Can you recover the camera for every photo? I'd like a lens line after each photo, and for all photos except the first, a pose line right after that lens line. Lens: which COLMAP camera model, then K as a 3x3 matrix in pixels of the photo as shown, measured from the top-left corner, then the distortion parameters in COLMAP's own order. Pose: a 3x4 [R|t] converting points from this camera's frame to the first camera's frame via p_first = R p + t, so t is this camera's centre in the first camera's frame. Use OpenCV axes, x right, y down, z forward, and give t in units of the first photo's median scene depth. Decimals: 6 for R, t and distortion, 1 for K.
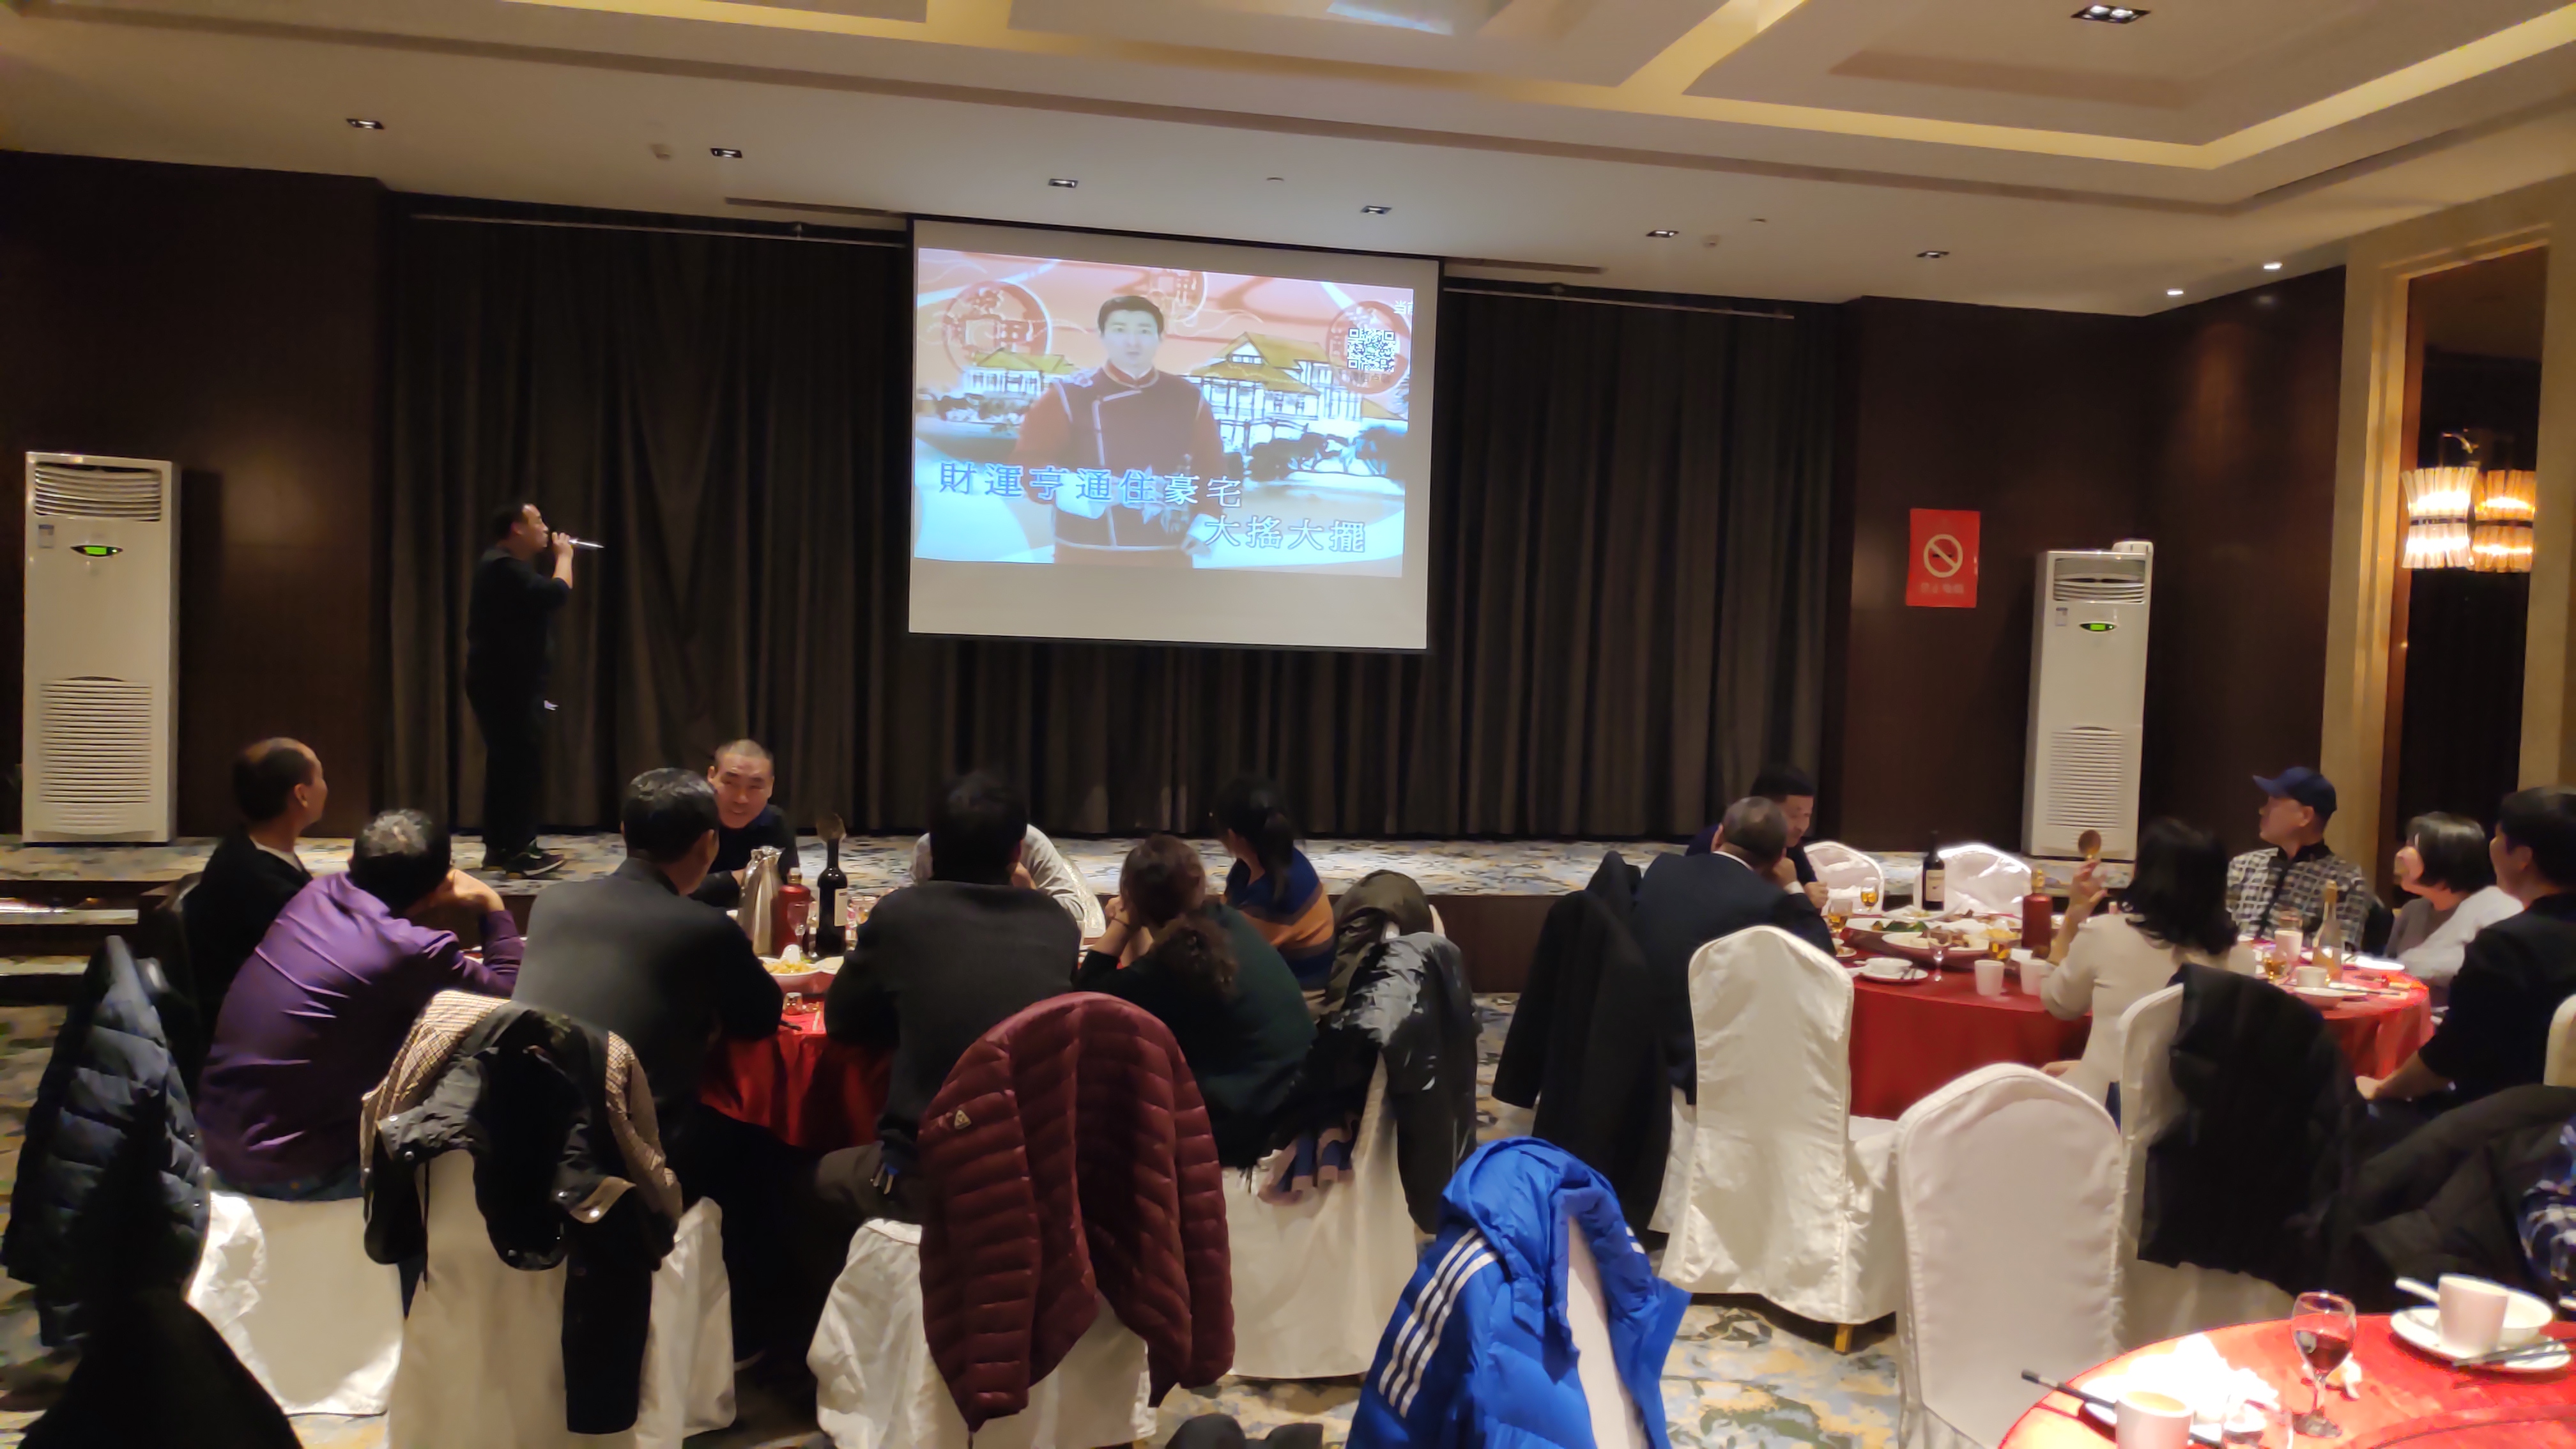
lens RADIAL K [[1831.7, 0, 1275.4], [0, 1831.7, 771.9], [0, 0, 1]] dist [0.020357, -0.035688]
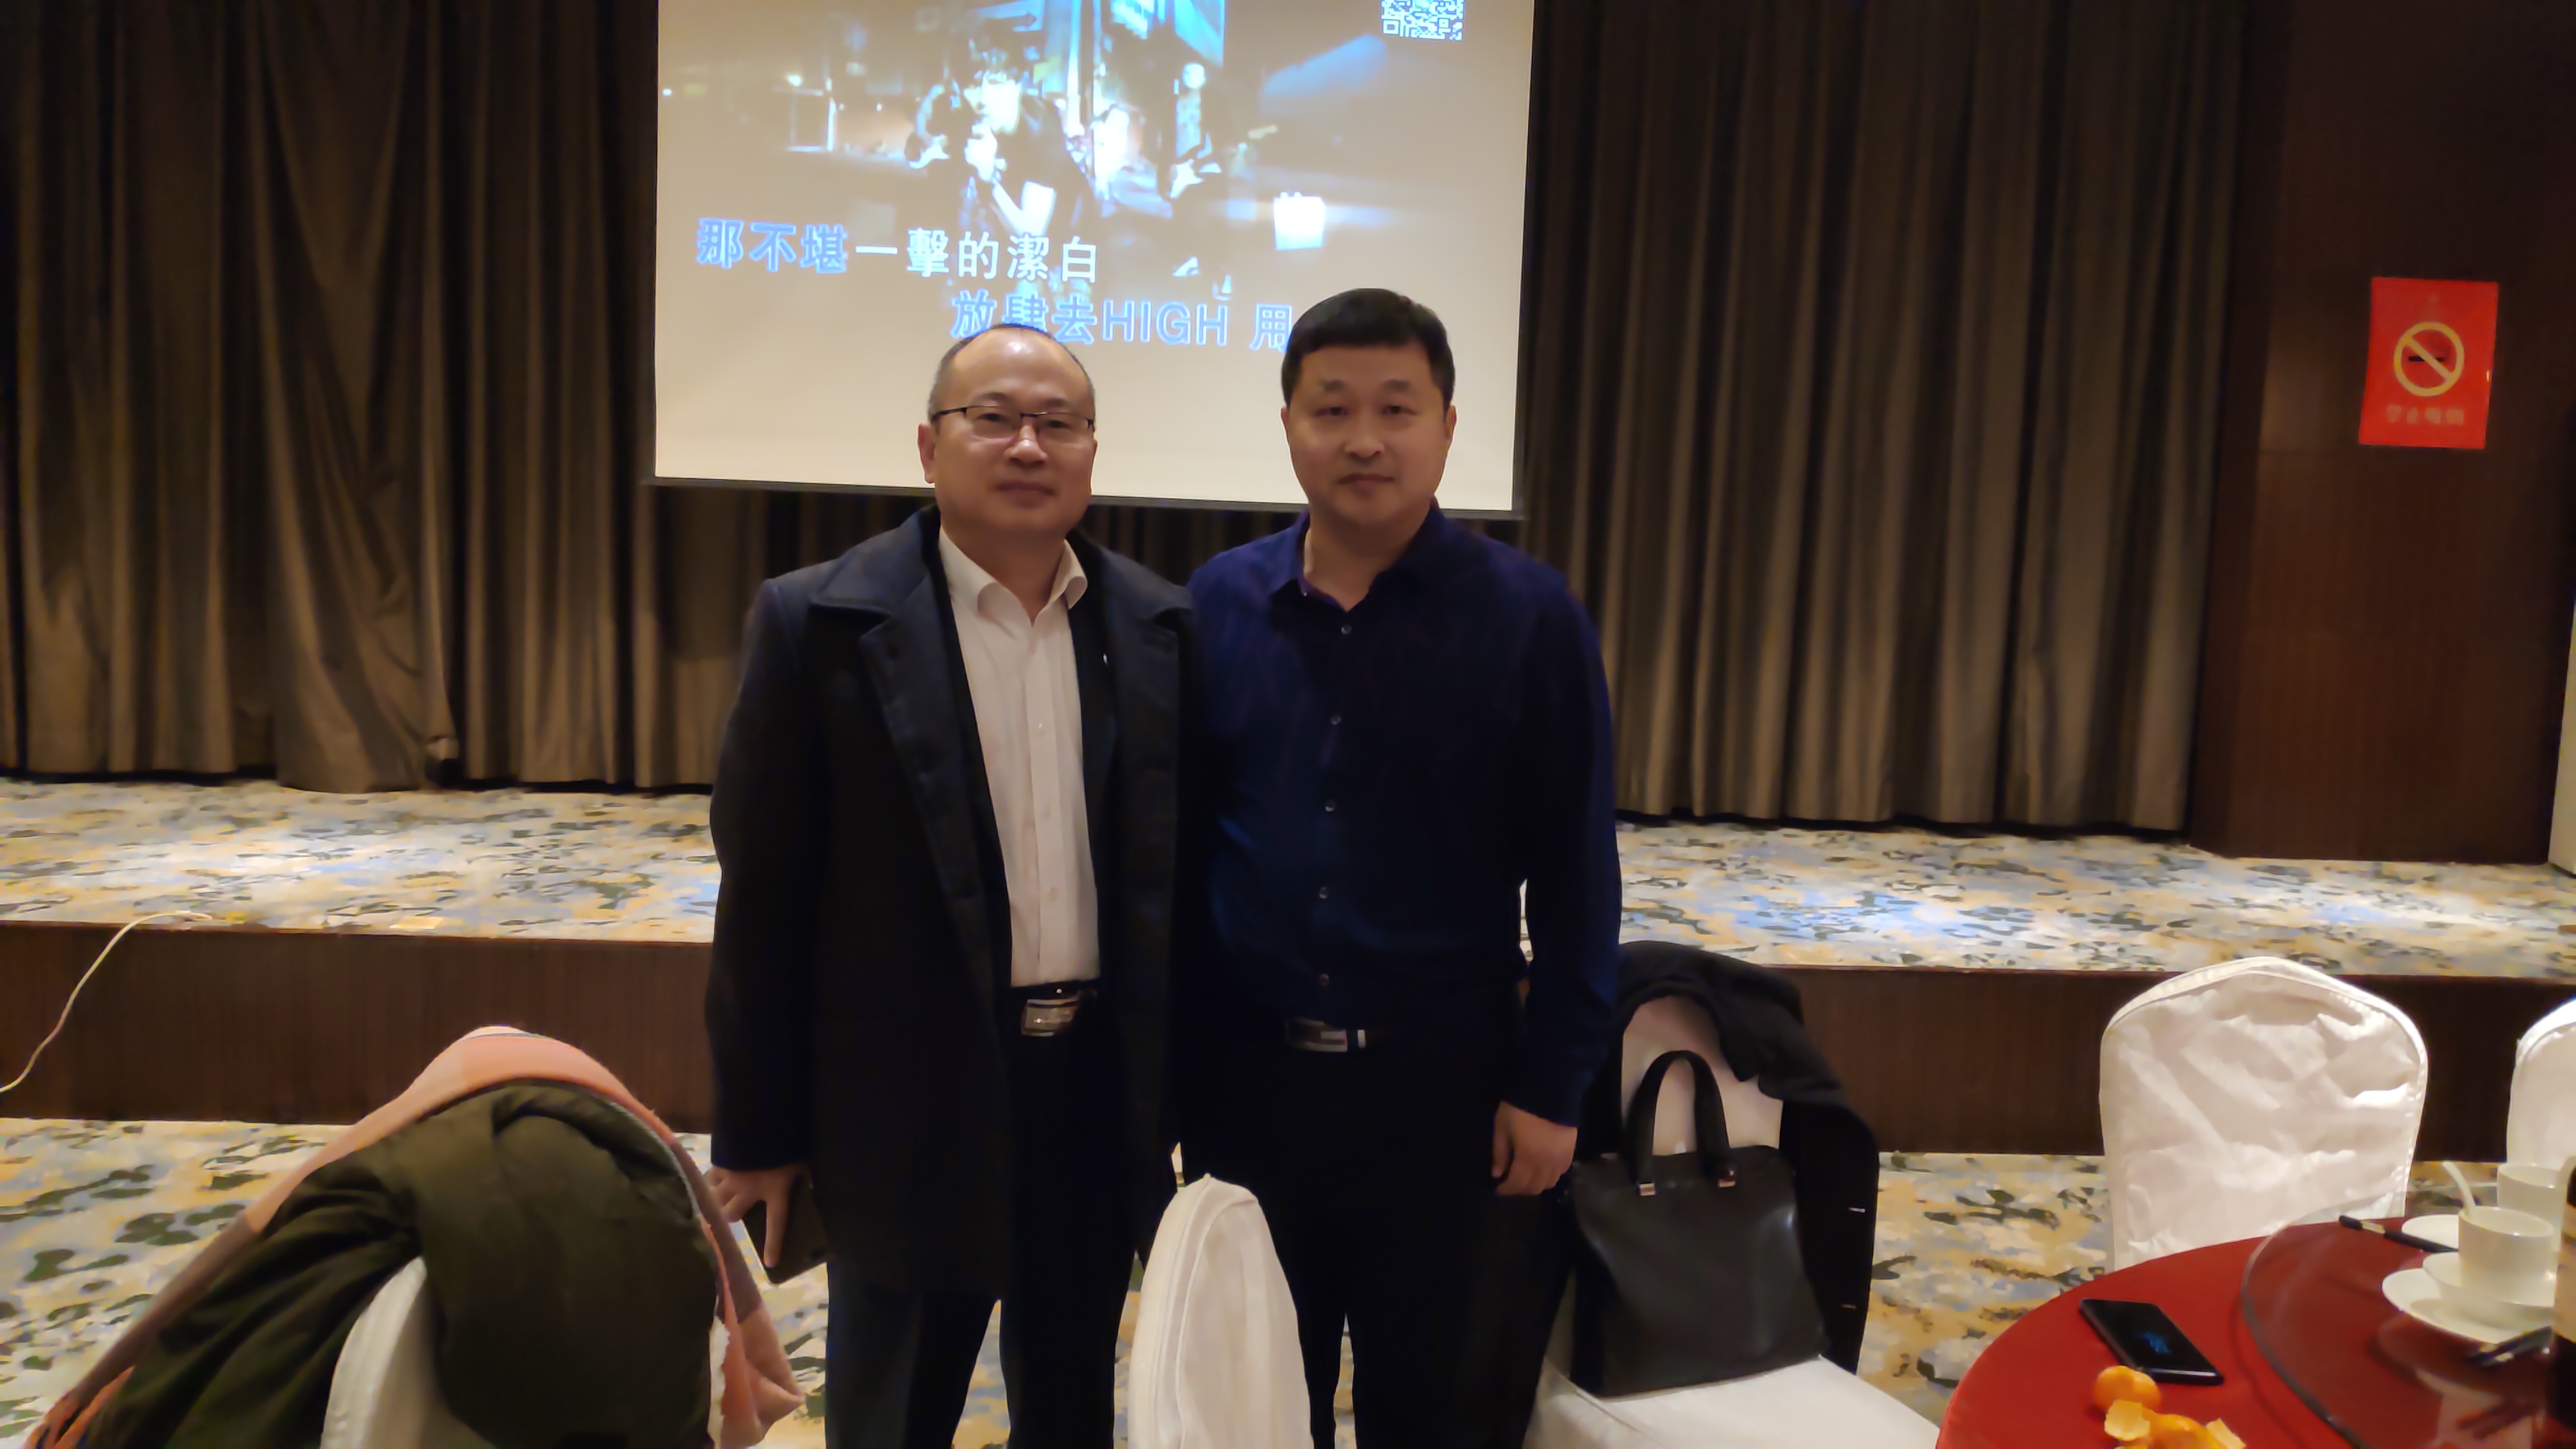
lens RADIAL K [[1831.7, 0, 1278.5], [0, 1831.7, 744.6], [0, 0, 1]] dist [0.020357, -0.035688]
pose [[0.987239, 0.020606, -0.157906, 0.122903], [-0.016170, 0.999439, 0.029323, -0.007352], [0.158421, -0.026395, 0.987019, 0.461224]]
